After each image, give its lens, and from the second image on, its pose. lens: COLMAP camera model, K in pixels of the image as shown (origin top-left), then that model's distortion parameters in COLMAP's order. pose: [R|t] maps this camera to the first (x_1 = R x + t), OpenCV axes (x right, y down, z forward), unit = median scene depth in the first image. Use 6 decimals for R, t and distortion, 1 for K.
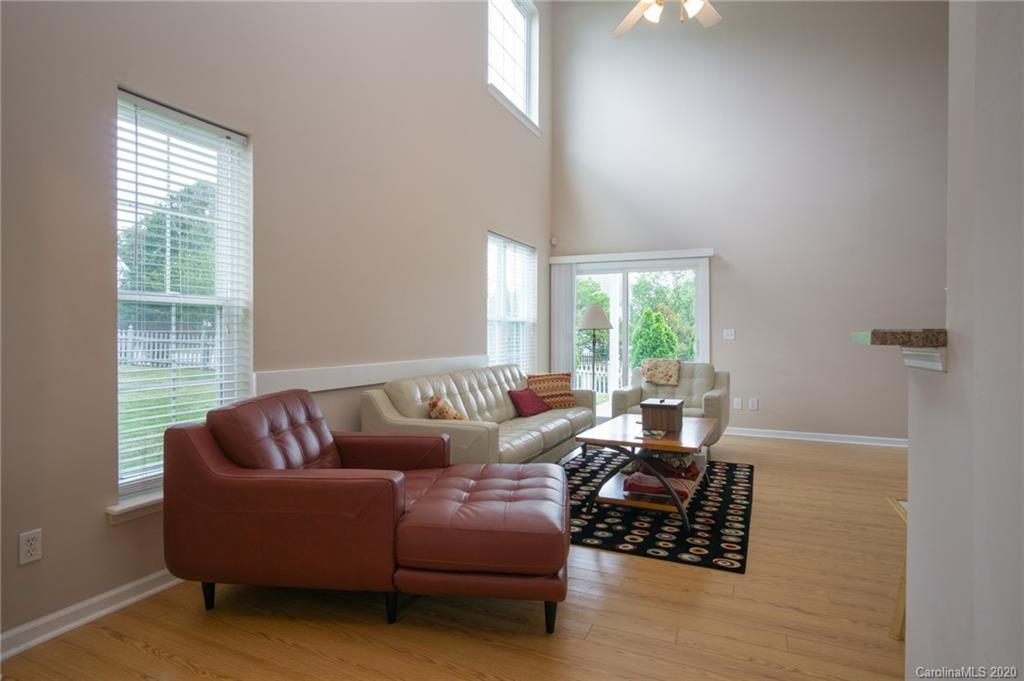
lens RADIAL K [[552.5, 0, 526.2], [0, 552.5, 337.7], [0, 0, 1]] dist [-0.001951, -0.000432]
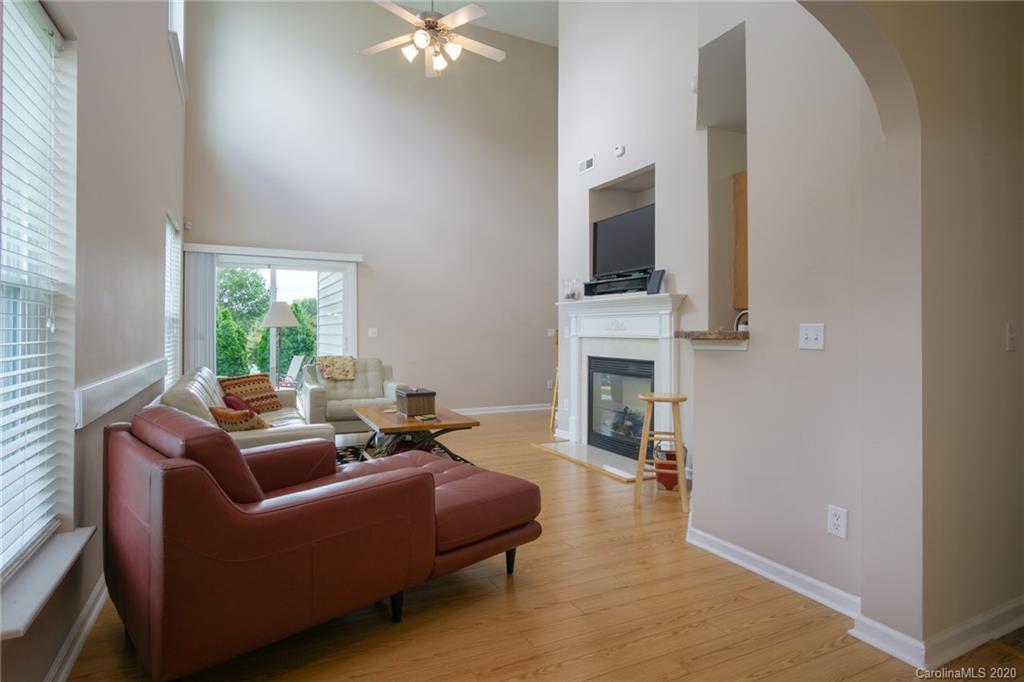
lens RADIAL K [[550.0, 0, 502.0], [0, 550.0, 329.8], [0, 0, 1]] dist [-0.000092, -0.000903]
pose [[0.624223, 0.004055, 0.781236, -0.390035], [0.003150, 0.999965, -0.007707, -0.002170], [-0.781240, 0.007272, 0.624188, 0.096089]]
